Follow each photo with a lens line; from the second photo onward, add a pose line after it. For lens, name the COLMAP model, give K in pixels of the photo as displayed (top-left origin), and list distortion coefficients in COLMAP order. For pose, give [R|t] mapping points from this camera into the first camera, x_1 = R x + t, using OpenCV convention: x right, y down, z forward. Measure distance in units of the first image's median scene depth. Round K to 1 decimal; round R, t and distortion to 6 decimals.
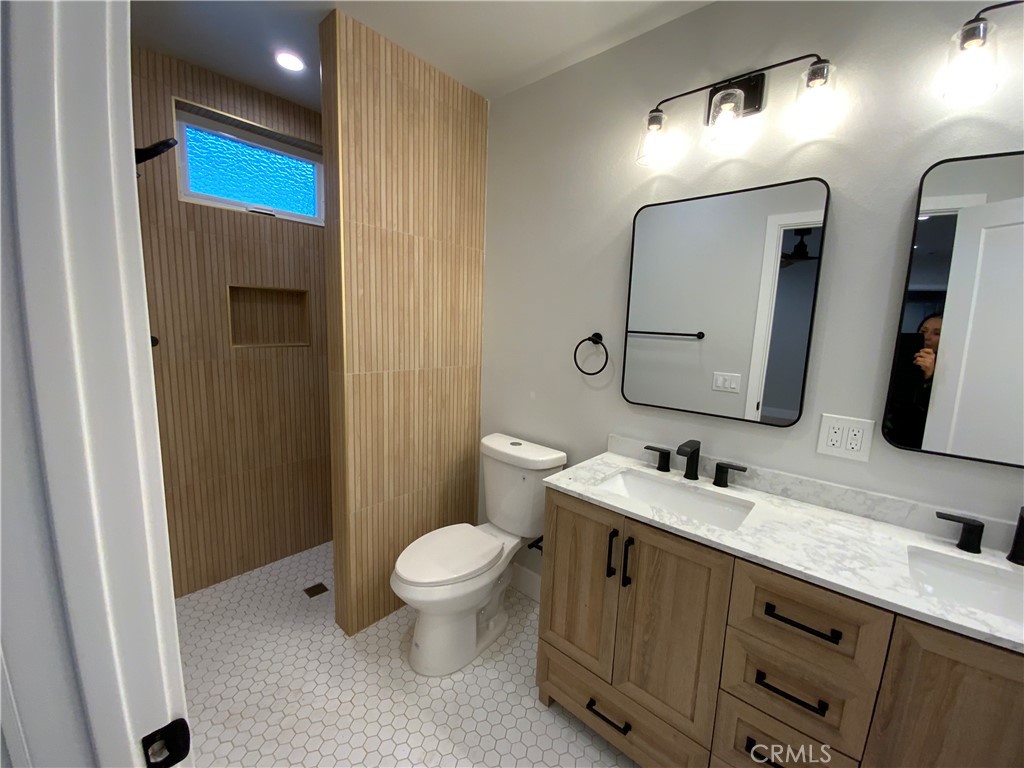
lens RADIAL K [[413.5, 0, 512.0], [0, 413.5, 384.0], [0, 0, 1]] dist [0.010698, -0.013491]
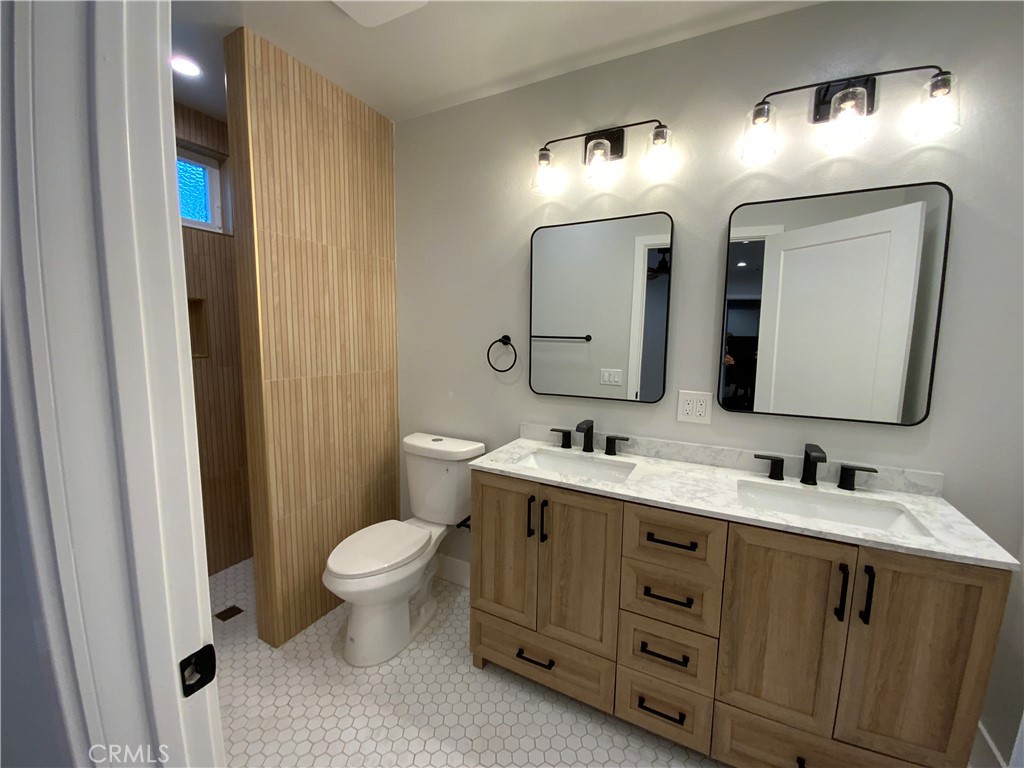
lens RADIAL K [[413.5, 0, 512.0], [0, 413.5, 384.0], [0, 0, 1]] dist [0.010698, -0.013491]
pose [[0.970916, -0.049438, 0.234261, -0.057663], [0.054832, 0.998358, -0.016564, 0.035962], [-0.233058, 0.028927, 0.972033, -0.125790]]
